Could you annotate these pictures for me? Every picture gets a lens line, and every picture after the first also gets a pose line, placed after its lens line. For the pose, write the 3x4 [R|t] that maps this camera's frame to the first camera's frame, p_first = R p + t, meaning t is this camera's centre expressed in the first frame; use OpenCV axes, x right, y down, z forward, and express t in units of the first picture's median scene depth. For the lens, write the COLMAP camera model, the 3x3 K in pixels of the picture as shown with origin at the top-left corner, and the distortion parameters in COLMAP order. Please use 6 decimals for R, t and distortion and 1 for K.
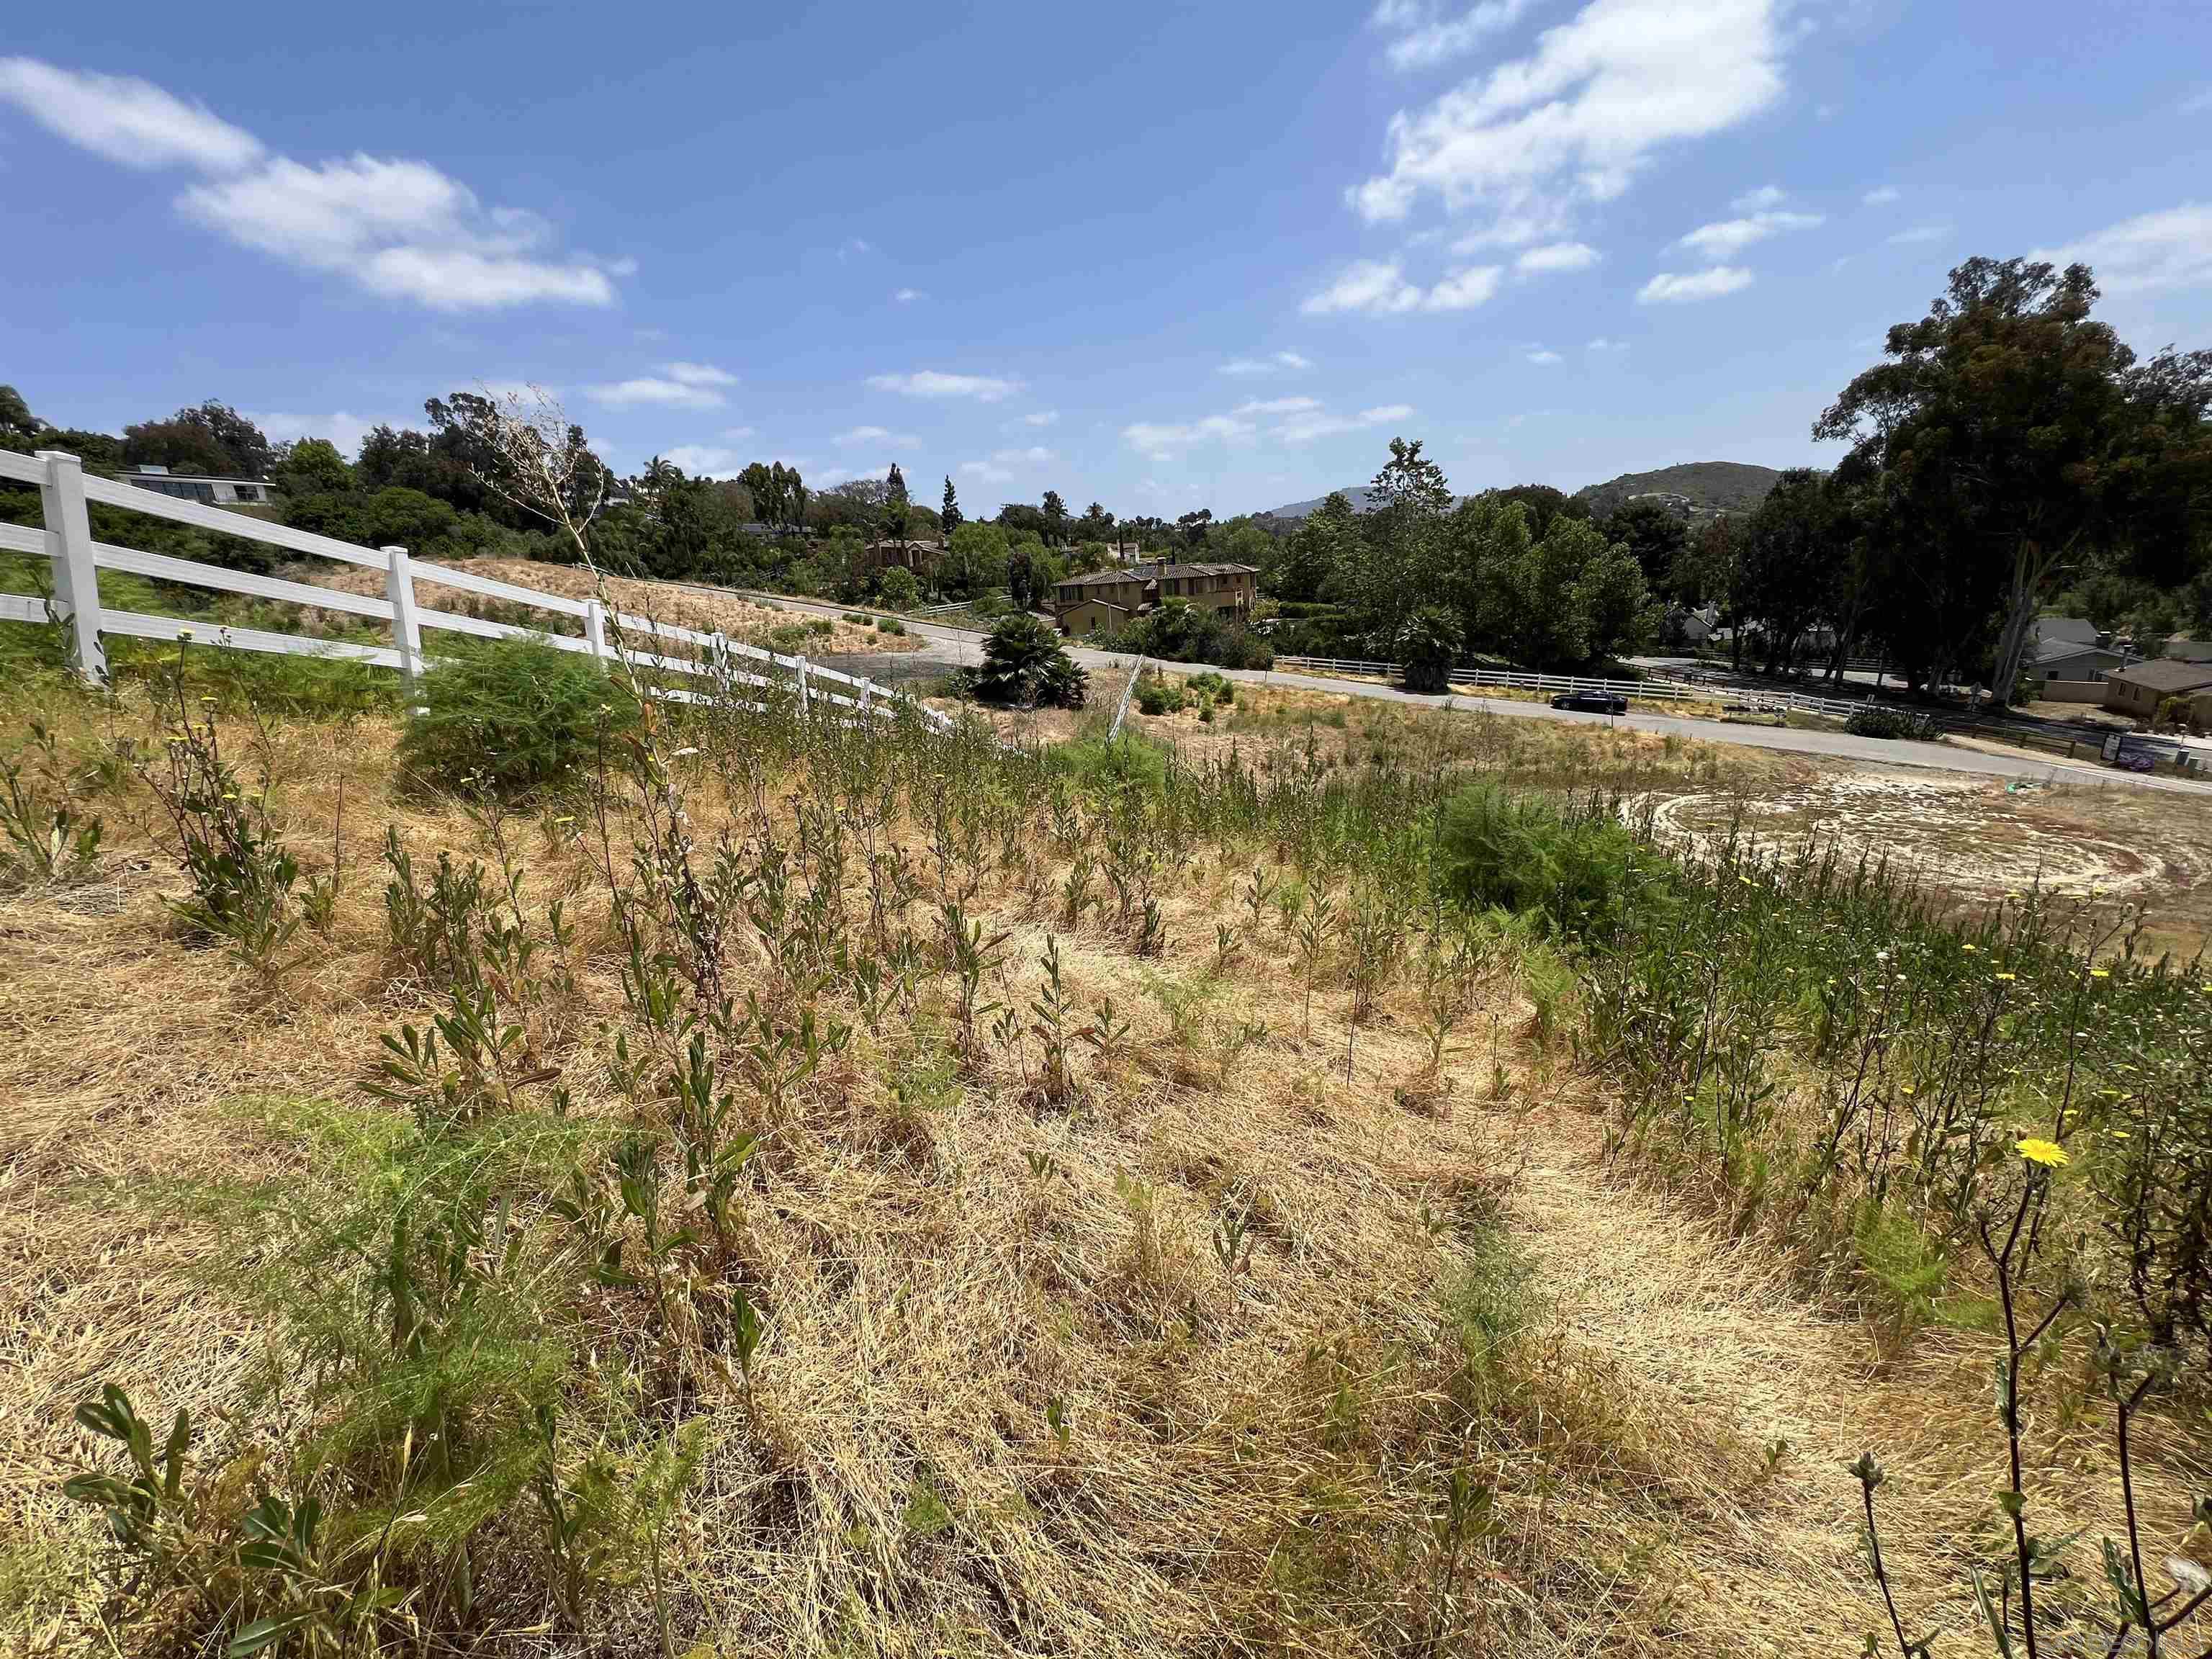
lens RADIAL K [[885.7, 0, 1106.9], [0, 885.7, 835.3], [0, 0, 1]] dist [-0.002619, 0.000510]
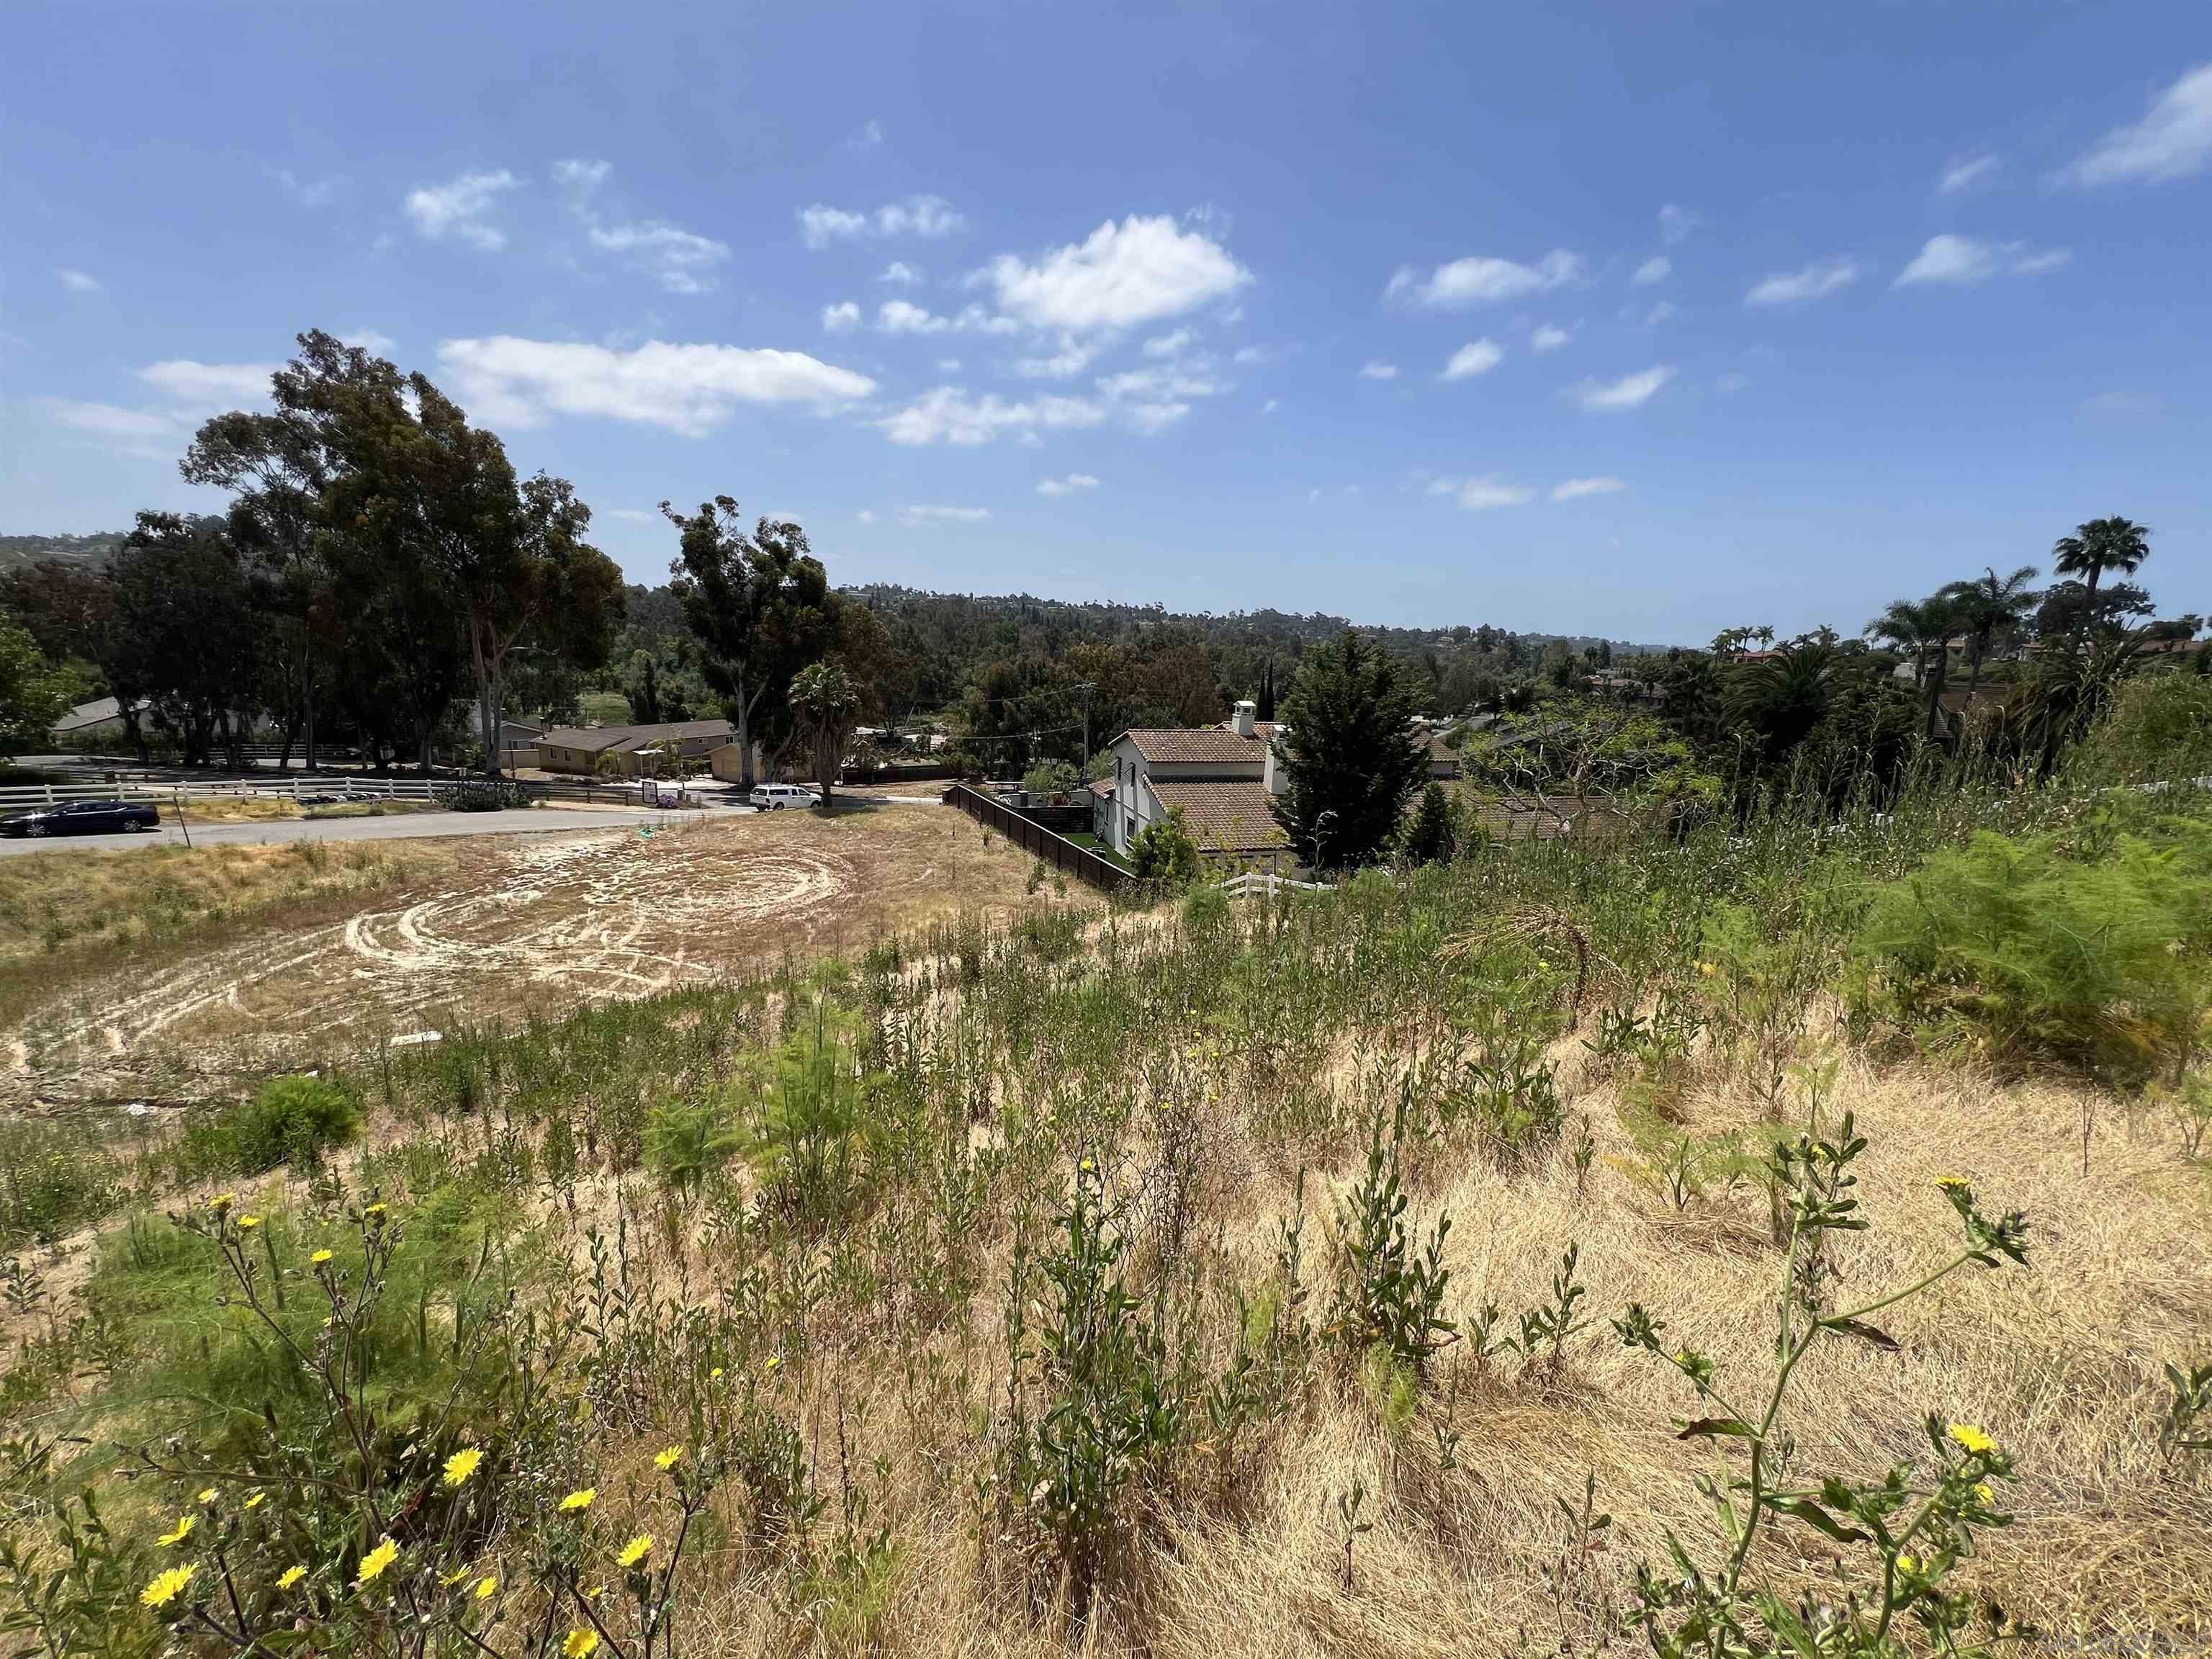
lens RADIAL K [[884.7, 0, 1106.9], [0, 884.7, 834.4], [0, 0, 1]] dist [-0.000436, 0.000326]
pose [[0.009913, -0.149972, 0.988641, -0.053550], [0.250583, 0.957515, 0.142738, -0.044499], [-0.968044, 0.246321, 0.047072, 0.254360]]
